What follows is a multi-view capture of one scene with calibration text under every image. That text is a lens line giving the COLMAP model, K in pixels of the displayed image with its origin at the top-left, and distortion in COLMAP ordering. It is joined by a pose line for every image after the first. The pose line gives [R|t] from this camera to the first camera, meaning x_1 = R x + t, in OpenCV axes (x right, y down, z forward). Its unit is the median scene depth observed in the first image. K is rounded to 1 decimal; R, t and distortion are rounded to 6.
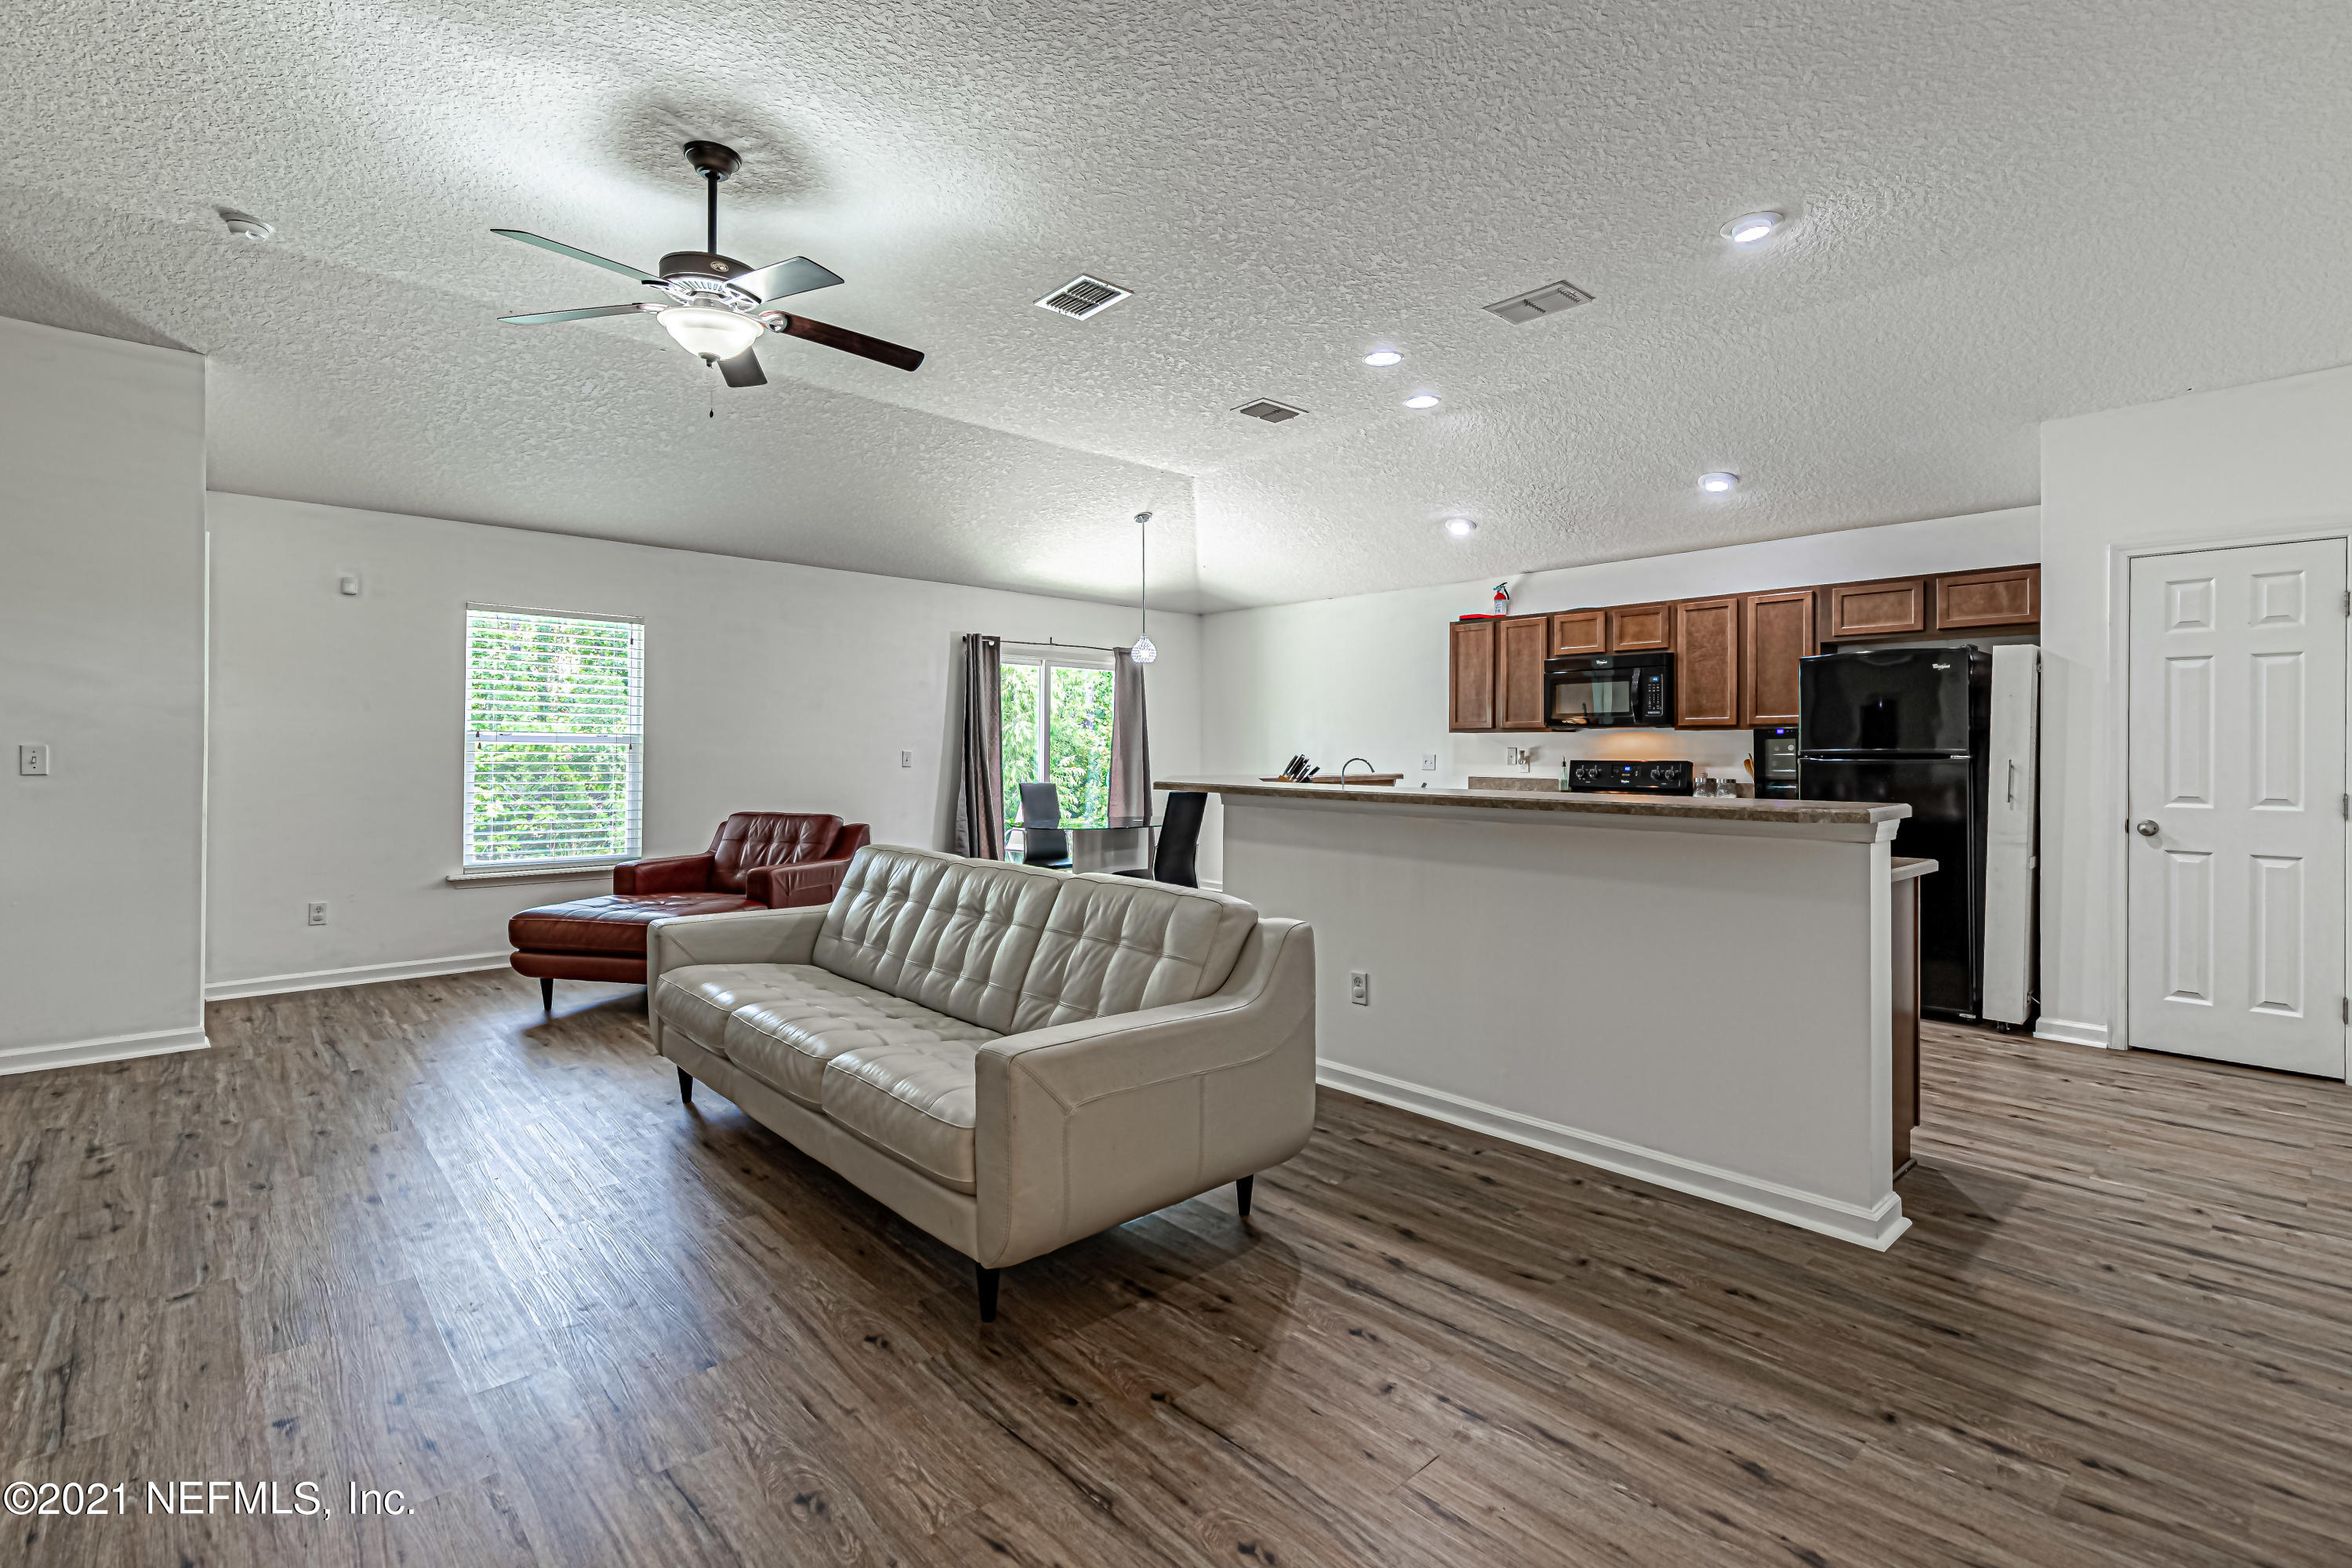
lens RADIAL K [[1077.8, 0, 1205.4], [0, 1077.8, 754.9], [0, 0, 1]] dist [0.008498, 0.000918]
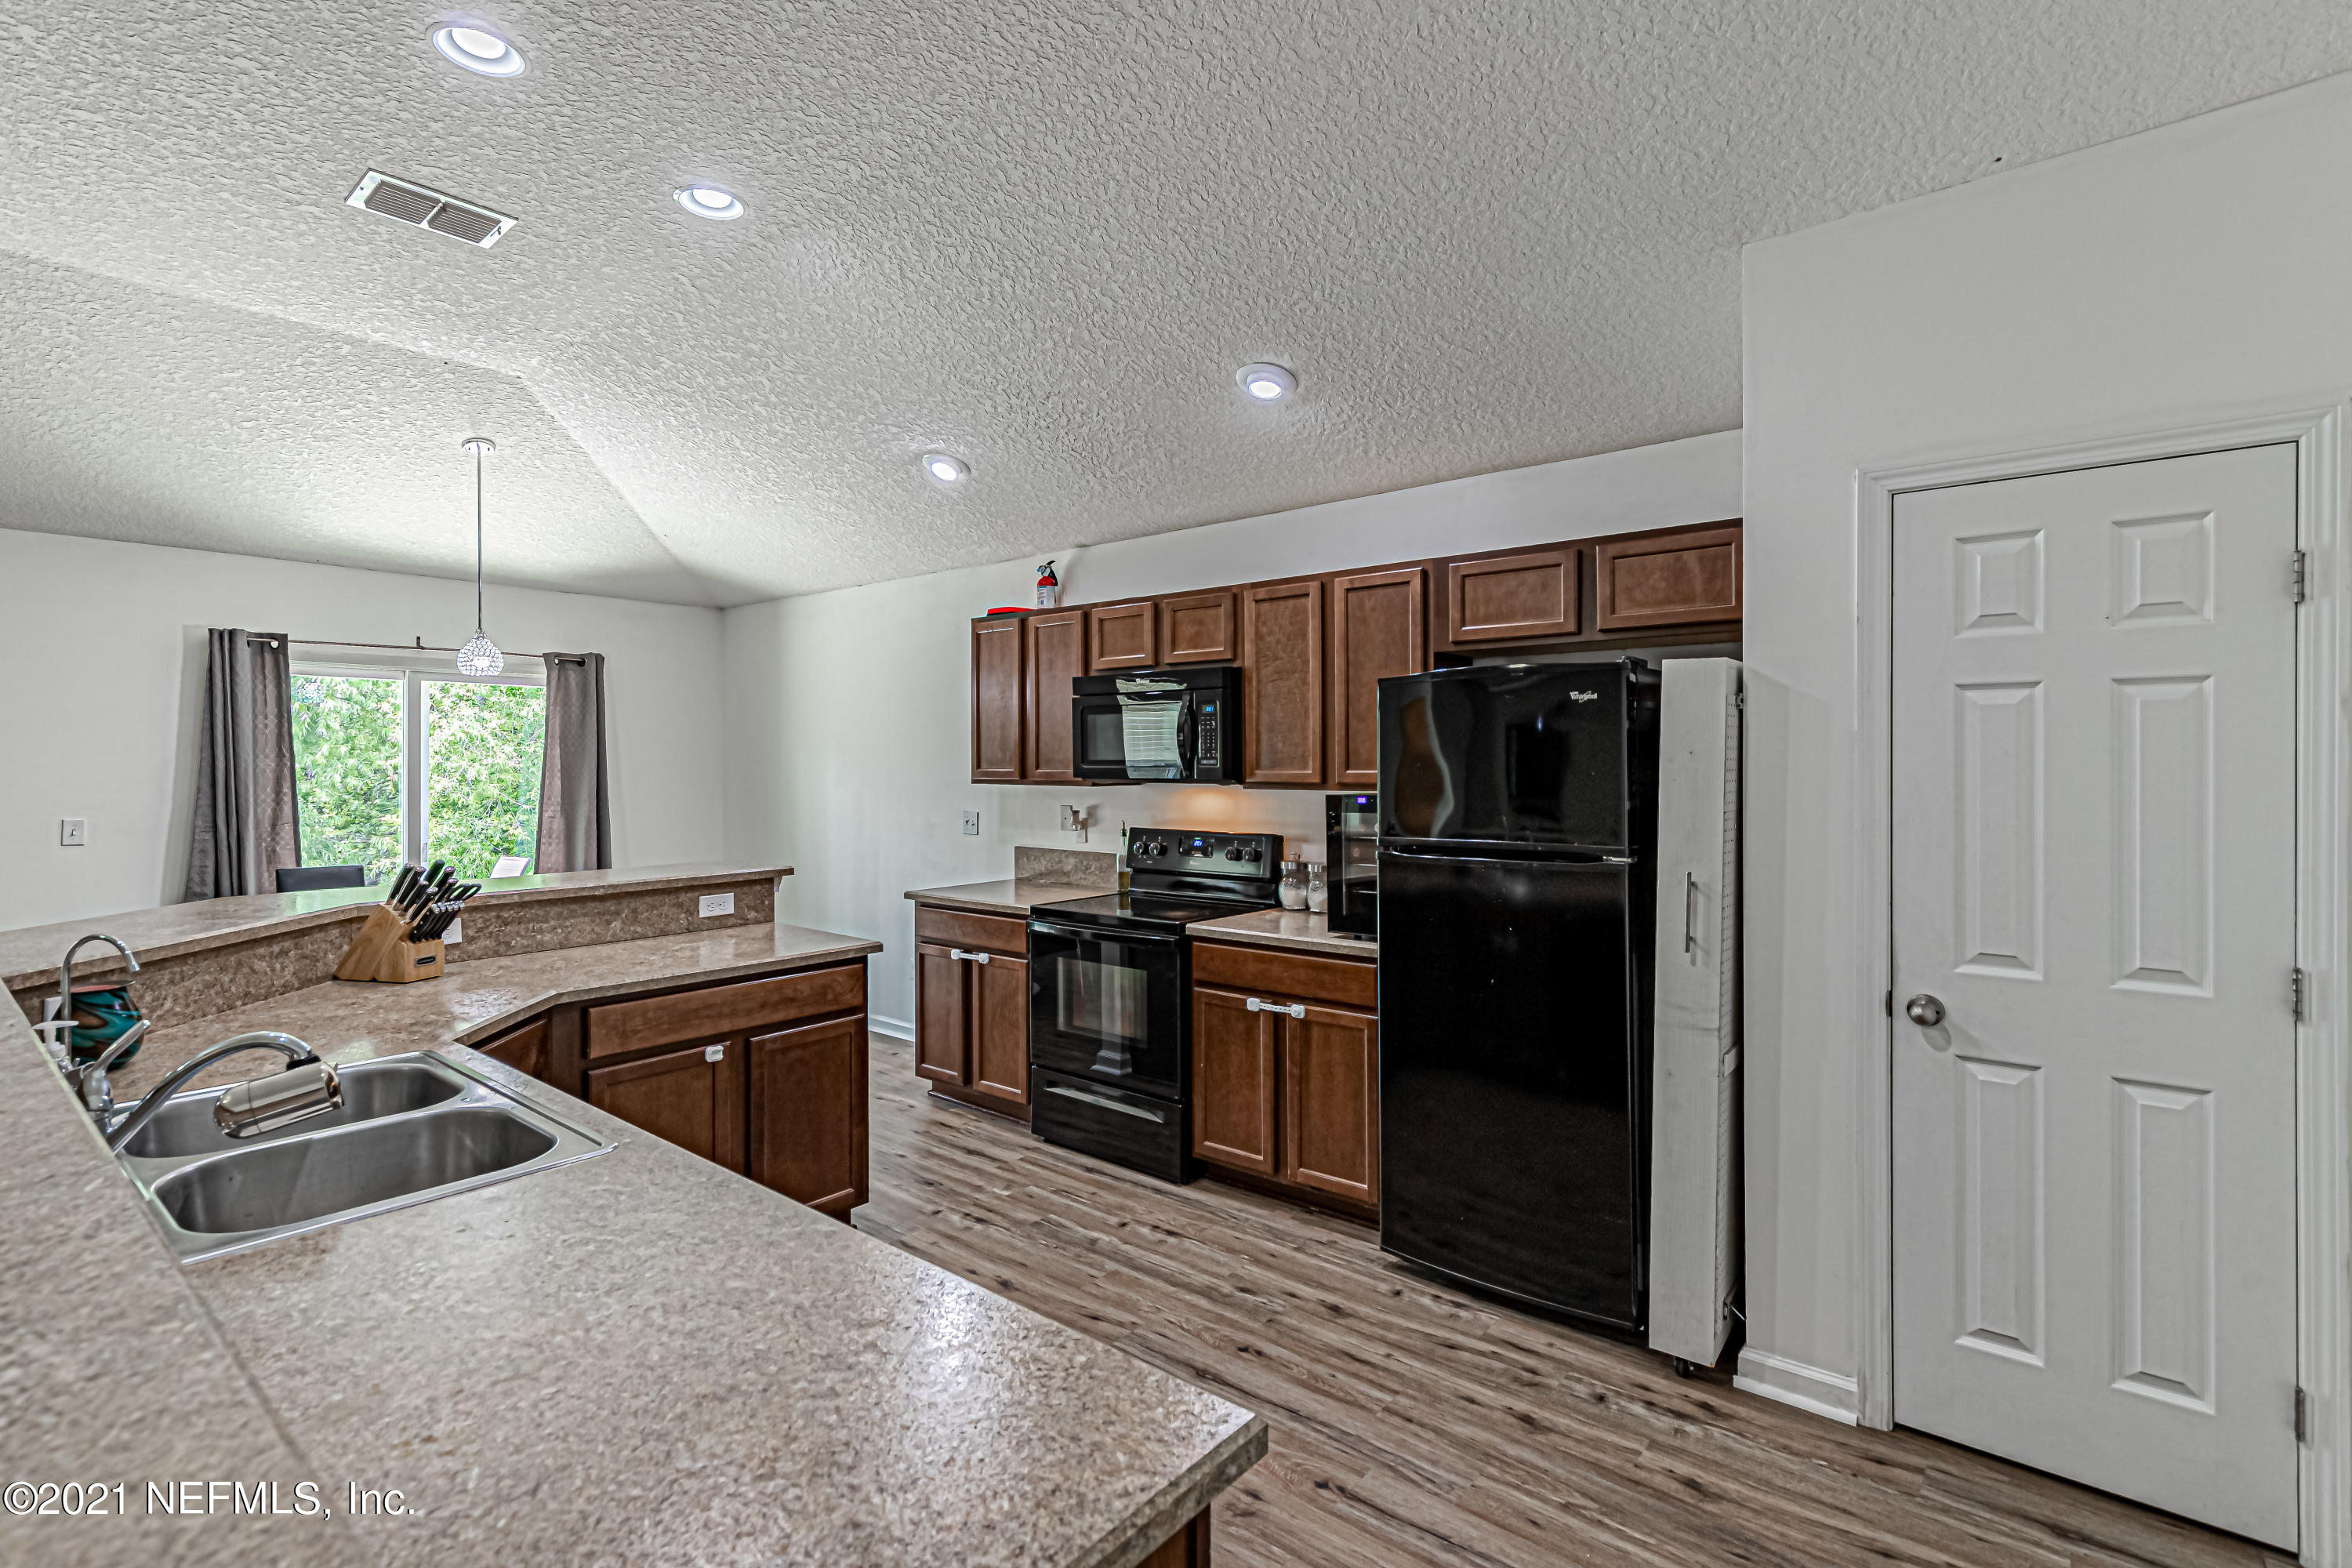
lens RADIAL K [[1077.8, 0, 1177.5], [0, 1077.8, 767.5], [0, 0, 1]] dist [0.008498, 0.000918]
pose [[0.992288, -0.006051, 0.123803, 0.333297], [0.005627, 0.999977, 0.003767, -0.039844], [-0.123823, -0.003041, 0.992300, 0.393221]]
